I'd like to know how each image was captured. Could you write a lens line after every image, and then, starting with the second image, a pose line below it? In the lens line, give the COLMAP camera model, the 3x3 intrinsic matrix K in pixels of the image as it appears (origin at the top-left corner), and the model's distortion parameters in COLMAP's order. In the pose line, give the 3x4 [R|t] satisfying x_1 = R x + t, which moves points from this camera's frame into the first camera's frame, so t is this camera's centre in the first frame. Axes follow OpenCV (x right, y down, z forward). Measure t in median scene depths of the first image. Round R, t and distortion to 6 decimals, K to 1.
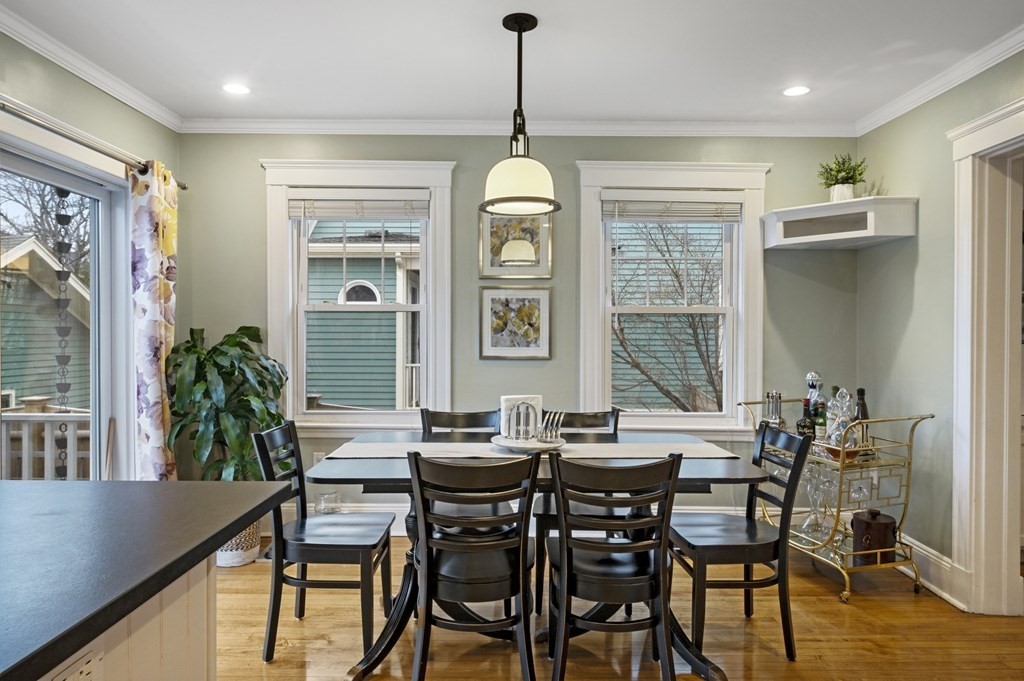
lens RADIAL K [[664.9, 0, 514.2], [0, 664.9, 335.6], [0, 0, 1]] dist [-0.012326, -0.001967]
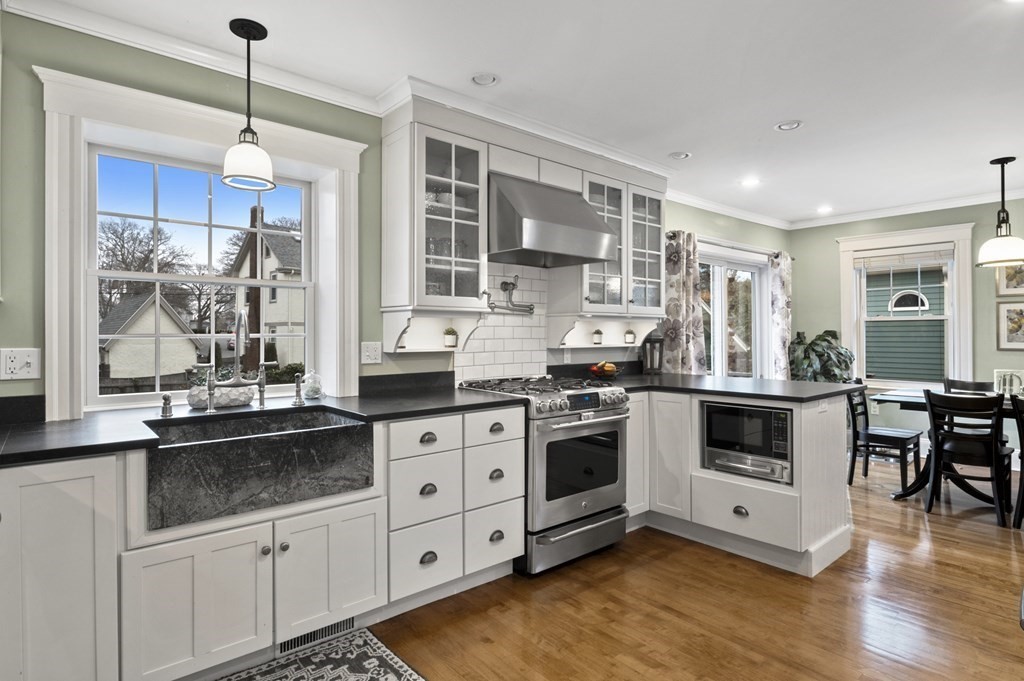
lens RADIAL K [[539.0, 0, 512.9], [0, 539.0, 334.3], [0, 0, 1]] dist [-0.007298, -0.000965]
pose [[0.644364, -0.006182, -0.764694, 0.190293], [0.007517, 0.999970, -0.001750, -0.007858], [0.764682, -0.004621, 0.644392, -0.697755]]
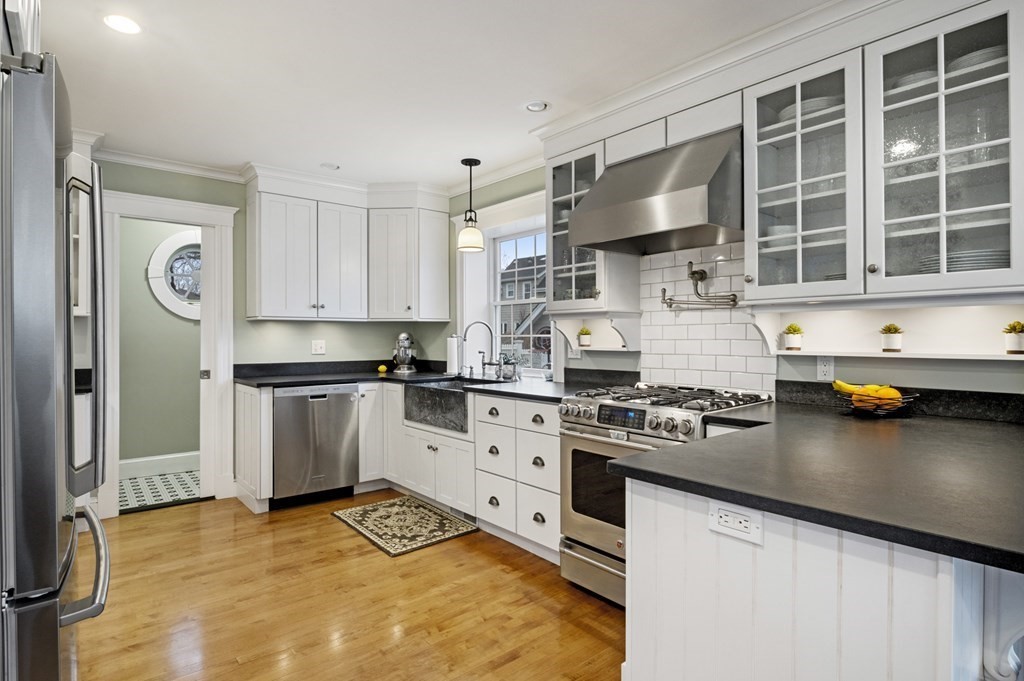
lens RADIAL K [[539.0, 0, 512.0], [0, 539.0, 338.4], [0, 0, 1]] dist [-0.007298, -0.000965]
pose [[-0.767510, -0.001645, -0.641035, 0.162035], [-0.000392, 0.999998, -0.002096, -0.001541], [0.641037, -0.001358, -0.767509, 0.348023]]
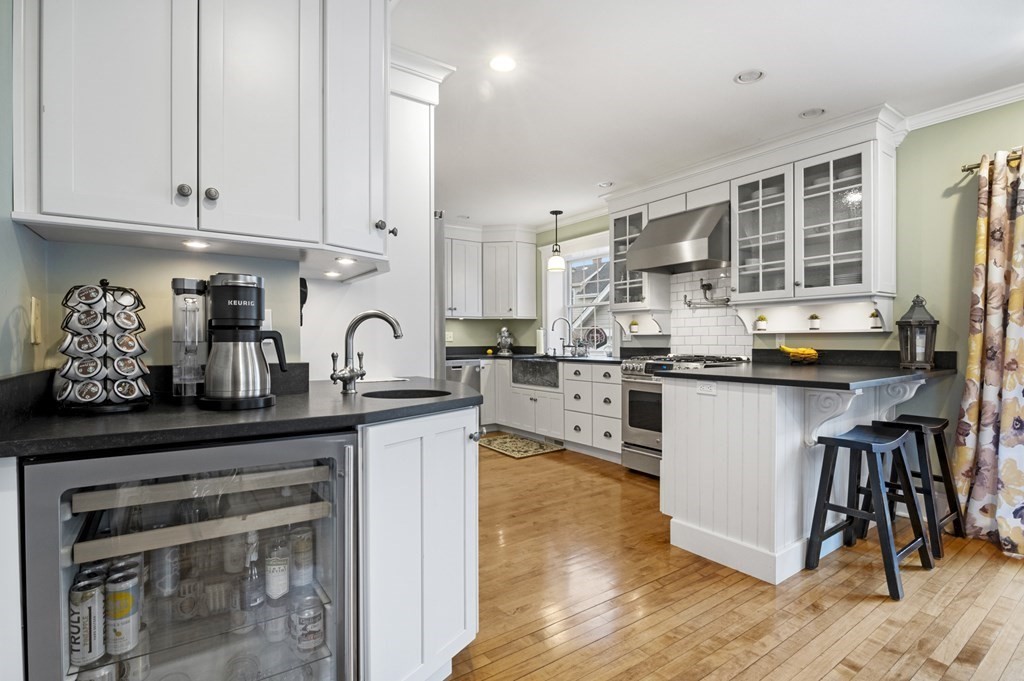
lens RADIAL K [[493.1, 0, 510.4], [0, 493.1, 346.2], [0, 0, 1]] dist [-0.008396, -0.001797]
pose [[-0.819461, 0.005817, -0.573105, 0.507006], [0.001367, 0.999965, 0.008196, 0.036096], [0.573133, 0.005933, -0.819441, 0.614036]]
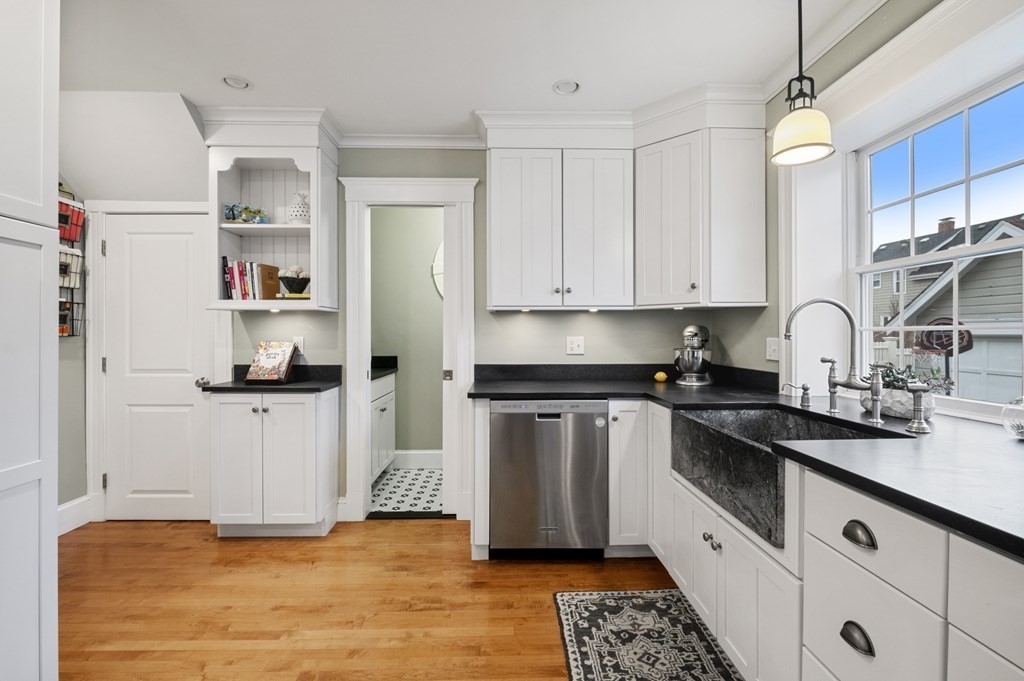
lens RADIAL K [[456.0, 0, 511.7], [0, 456.0, 339.0], [0, 0, 1]] dist [-0.018944, -0.000027]
pose [[-0.999864, -0.000465, -0.016507, -0.169772], [-0.000605, 0.999964, 0.008496, -0.001668], [0.016503, 0.008505, -0.999828, -0.086263]]
